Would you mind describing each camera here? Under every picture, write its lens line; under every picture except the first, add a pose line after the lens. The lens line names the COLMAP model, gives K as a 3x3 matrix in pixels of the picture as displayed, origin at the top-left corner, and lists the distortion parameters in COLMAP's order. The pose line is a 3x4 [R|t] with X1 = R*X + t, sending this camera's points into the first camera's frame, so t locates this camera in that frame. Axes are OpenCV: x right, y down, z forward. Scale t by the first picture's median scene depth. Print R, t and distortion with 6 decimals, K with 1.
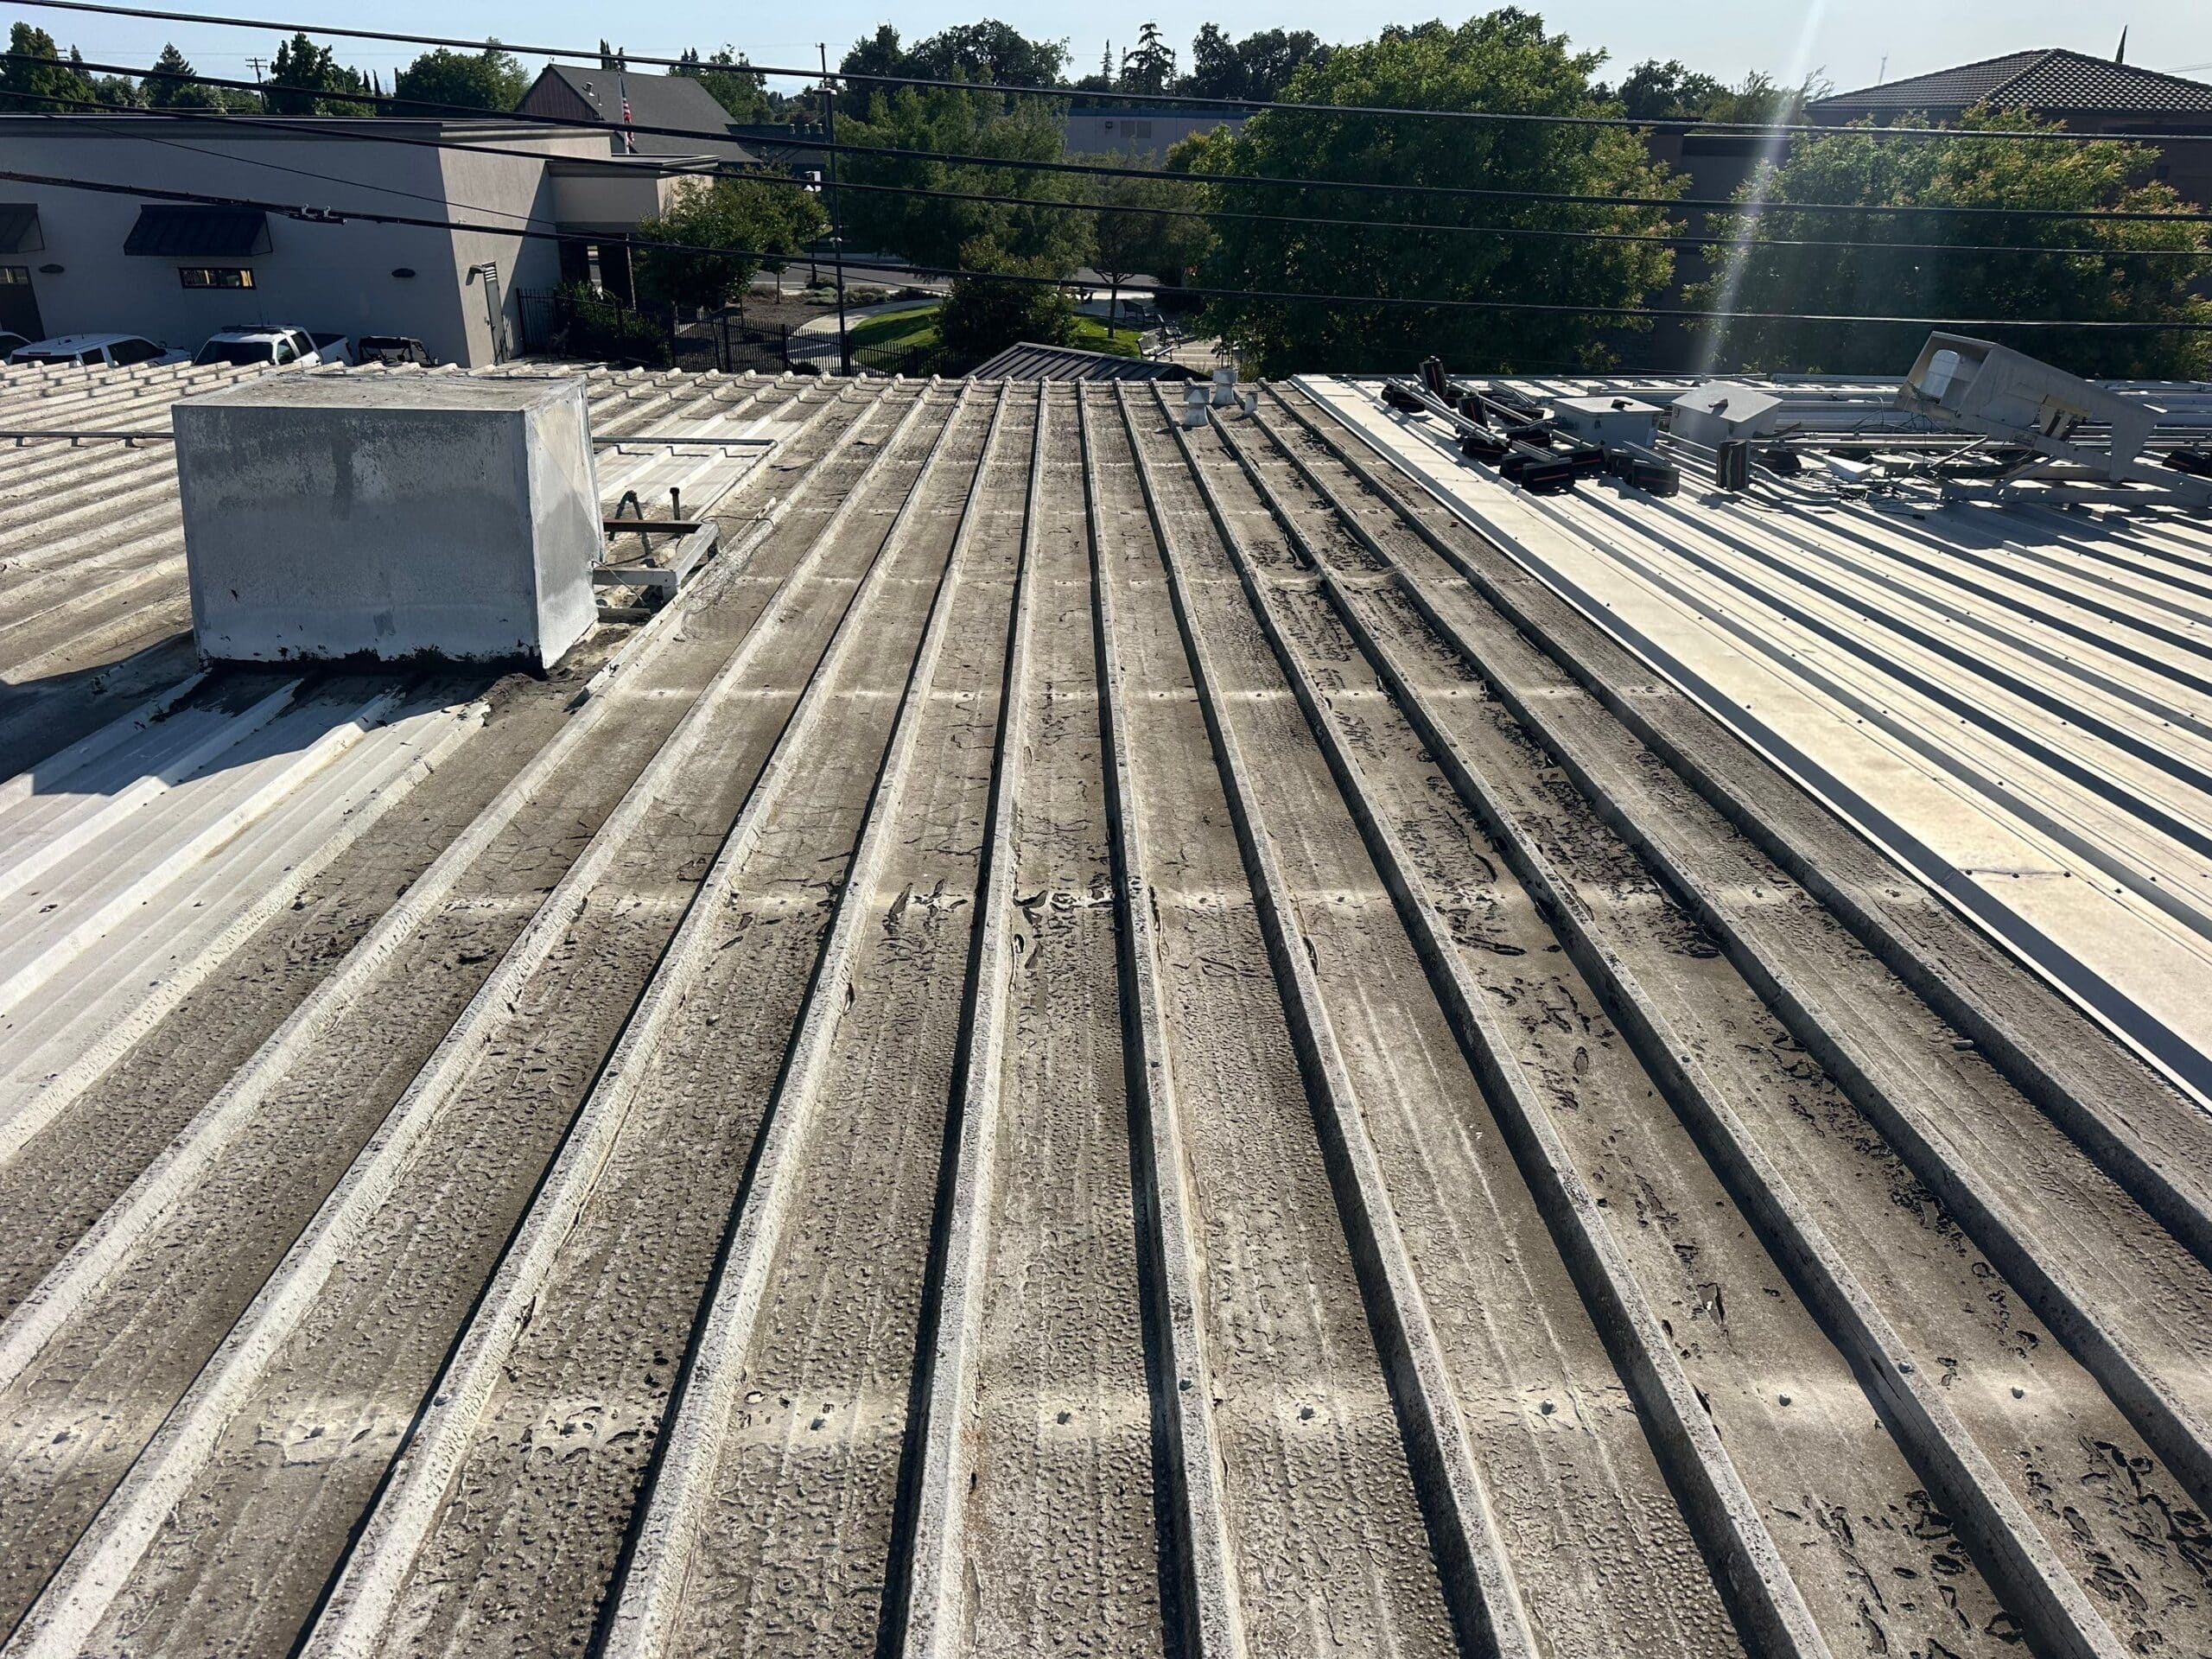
lens RADIAL K [[1553.6, 0, 1074.0], [0, 1553.6, 823.2], [0, 0, 1]] dist [0.119285, -0.211509]
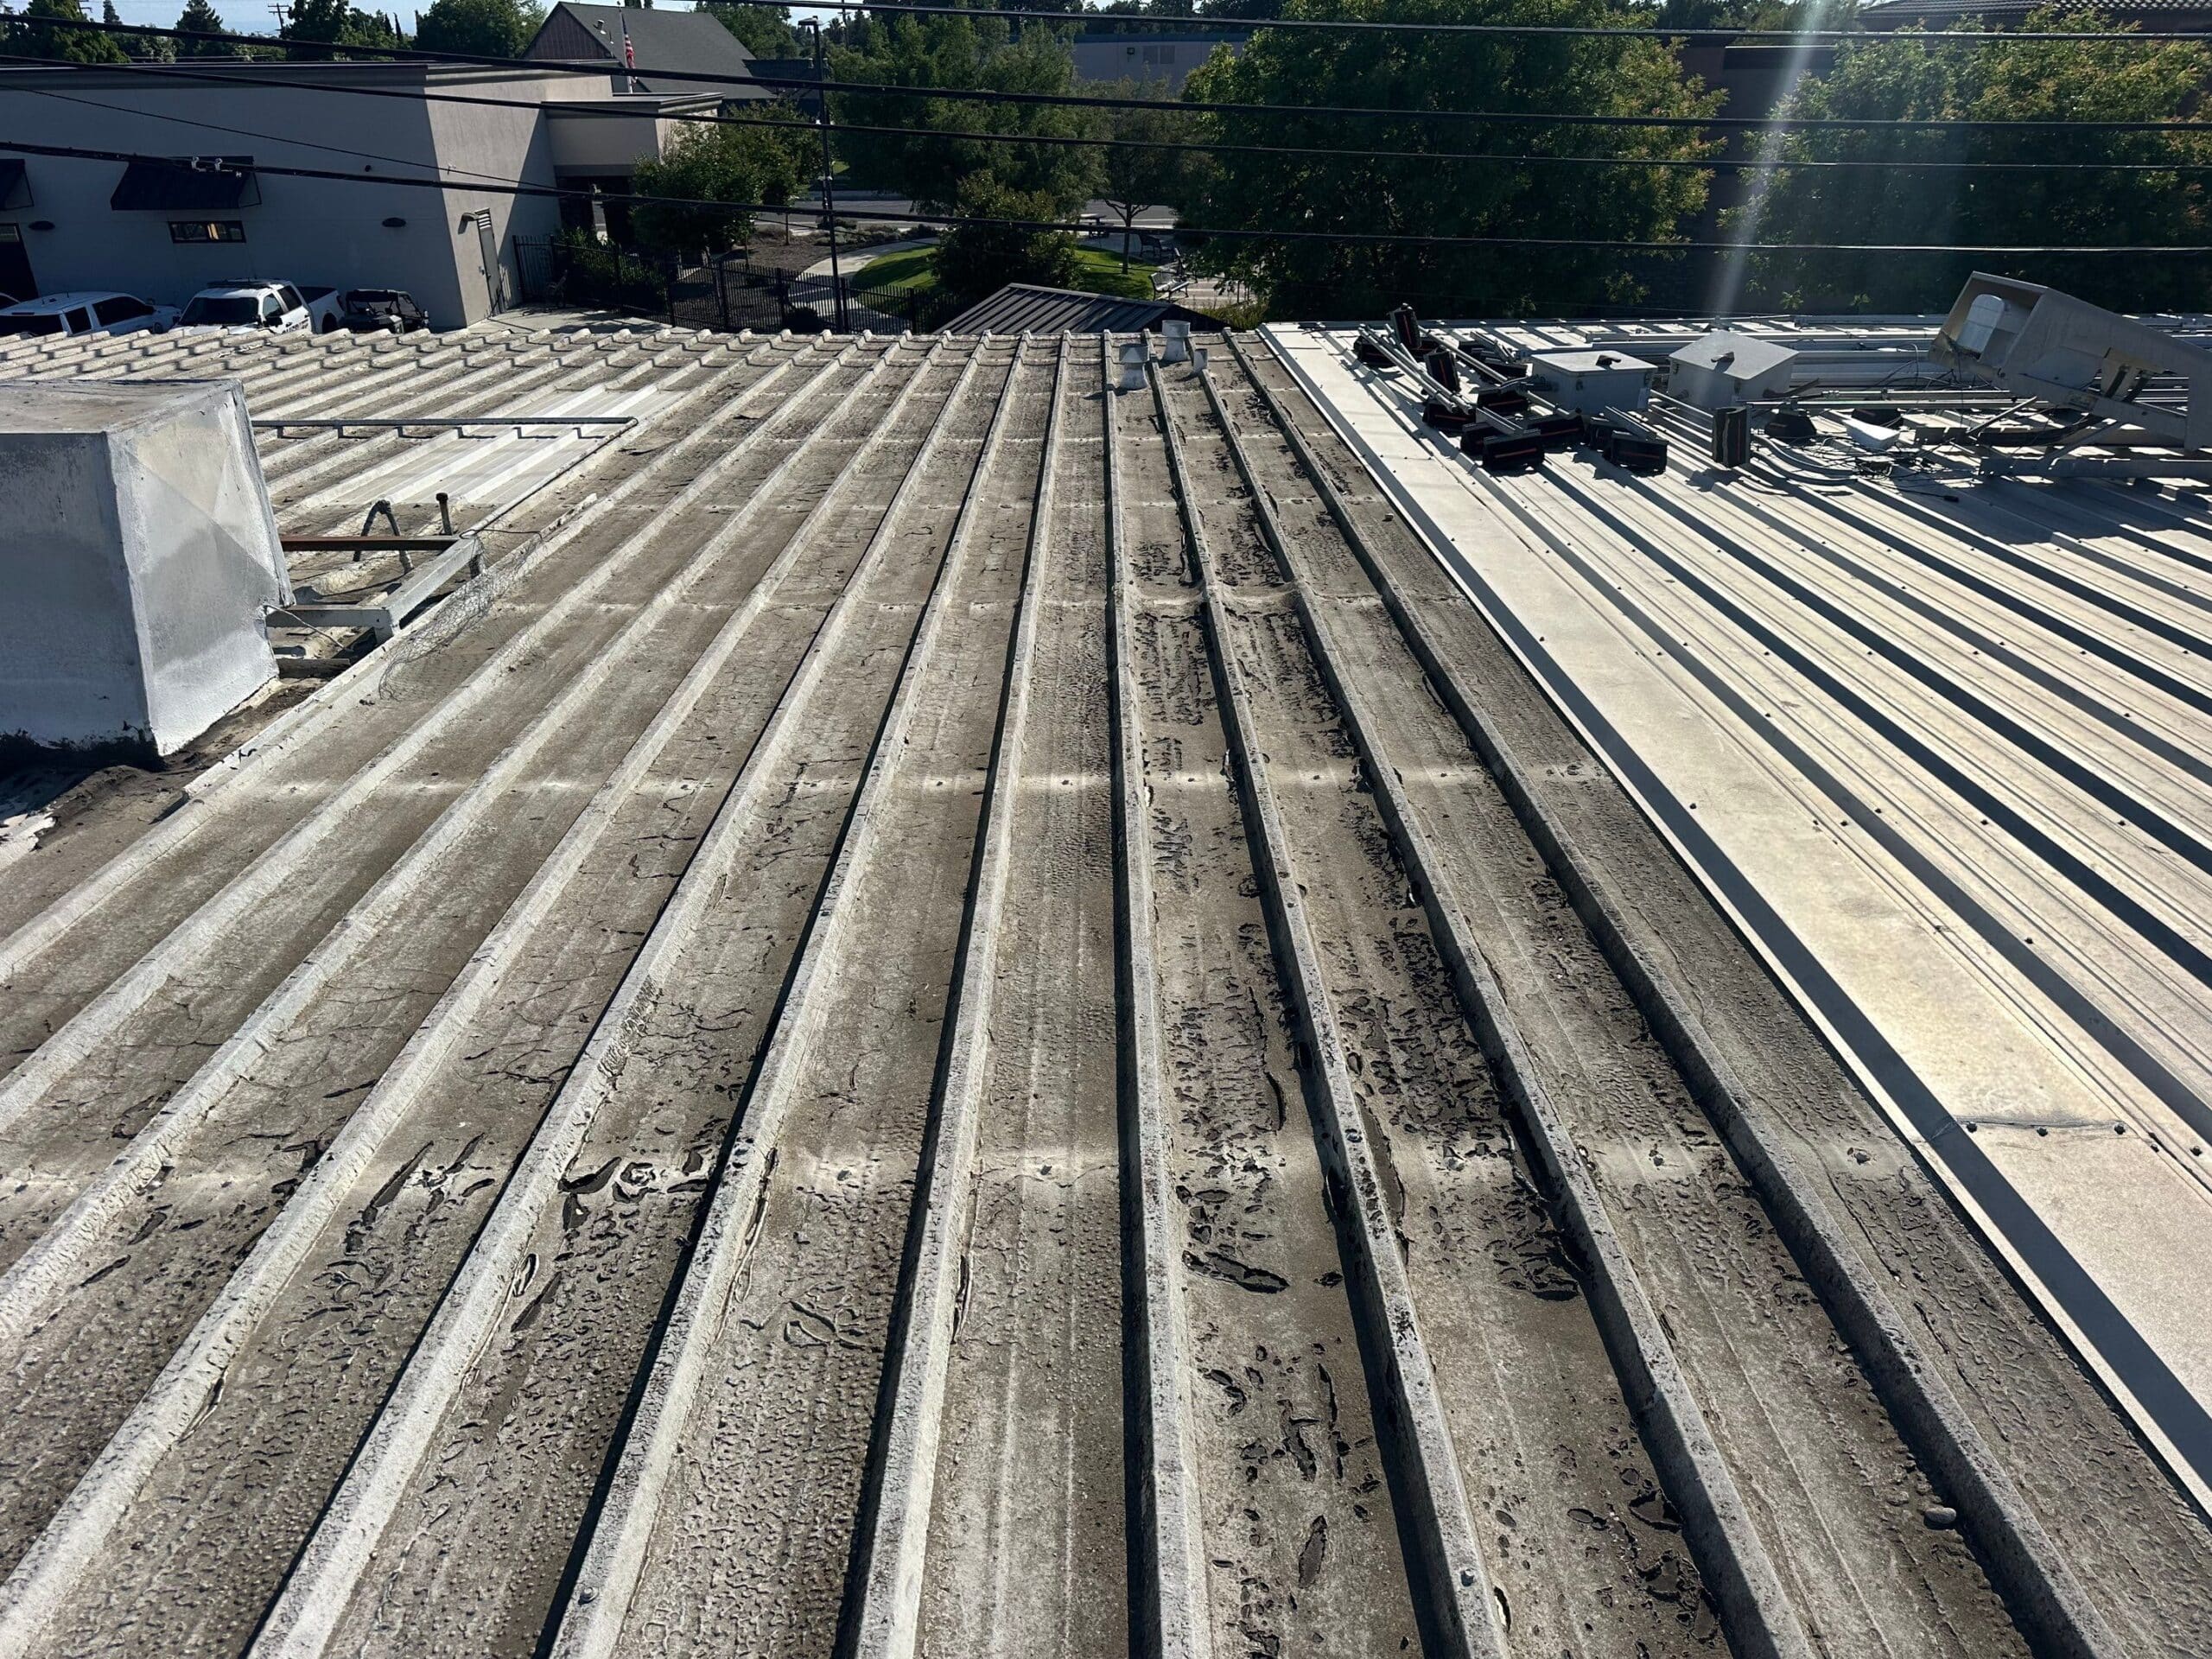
lens RADIAL K [[1474.6, 0, 1104.2], [0, 1474.6, 793.7], [0, 0, 1]] dist [0.097720, -0.153092]
pose [[0.999287, -0.005681, -0.037337, 0.144211], [0.007248, 0.999093, 0.041966, -0.093399], [0.037064, -0.042206, 0.998421, 0.230688]]
